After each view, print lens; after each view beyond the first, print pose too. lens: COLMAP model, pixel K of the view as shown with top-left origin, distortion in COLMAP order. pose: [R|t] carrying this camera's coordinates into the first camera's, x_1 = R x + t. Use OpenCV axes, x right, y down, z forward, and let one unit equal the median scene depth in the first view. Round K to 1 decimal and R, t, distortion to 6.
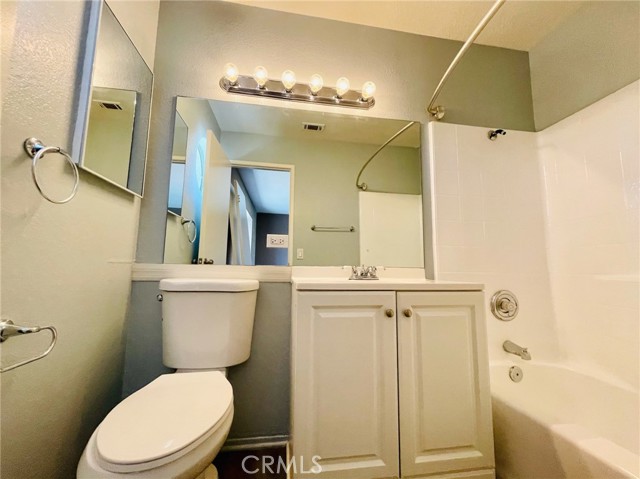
lens RADIAL K [[258.2, 0, 321.1], [0, 258.2, 239.6], [0, 0, 1]] dist [-0.002520, -0.000226]
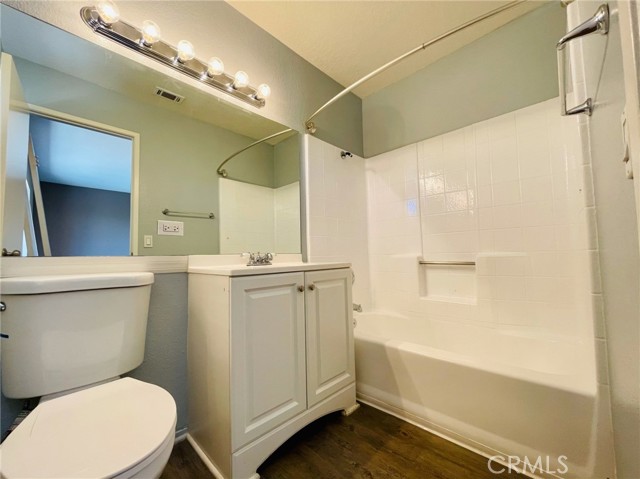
lens RADIAL K [[258.2, 0, 321.1], [0, 258.2, 239.6], [0, 0, 1]] dist [-0.002520, -0.000226]
pose [[0.797395, 0.005994, 0.603428, -0.274305], [-0.036118, 0.998632, 0.037807, -0.006748], [-0.602376, -0.051942, 0.796521, -0.042186]]
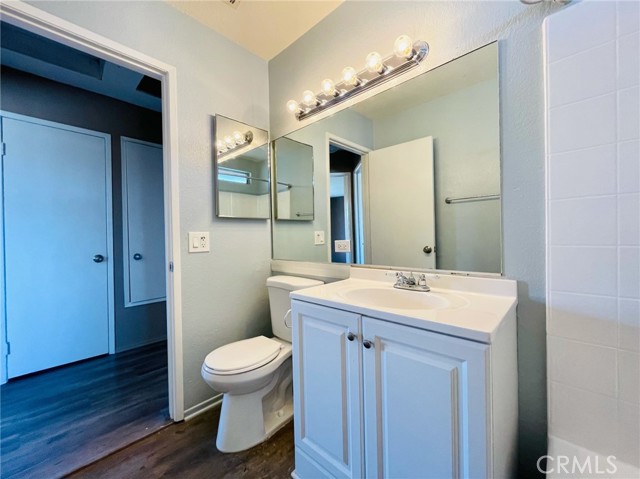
lens RADIAL K [[241.6, 0, 322.1], [0, 241.6, 247.0], [0, 0, 1]] dist [-0.017501, -0.000004]
pose [[0.634118, 0.004430, -0.773224, 0.551075], [0.107558, 0.989757, 0.093878, -0.077417], [0.765719, -0.142696, 0.627146, 0.275019]]
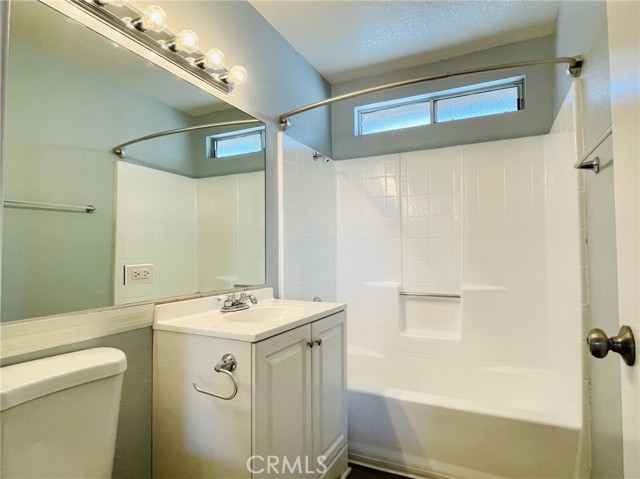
lens RADIAL K [[356.3, 0, 320.0], [0, 356.3, 239.5], [0, 0, 1]] dist [-0.034266, 0.000118]
pose [[0.579529, 0.015133, 0.814811, -0.579755], [-0.081080, 0.995938, 0.039170, -0.132145], [-0.810908, -0.088765, 0.578402, 0.102333]]
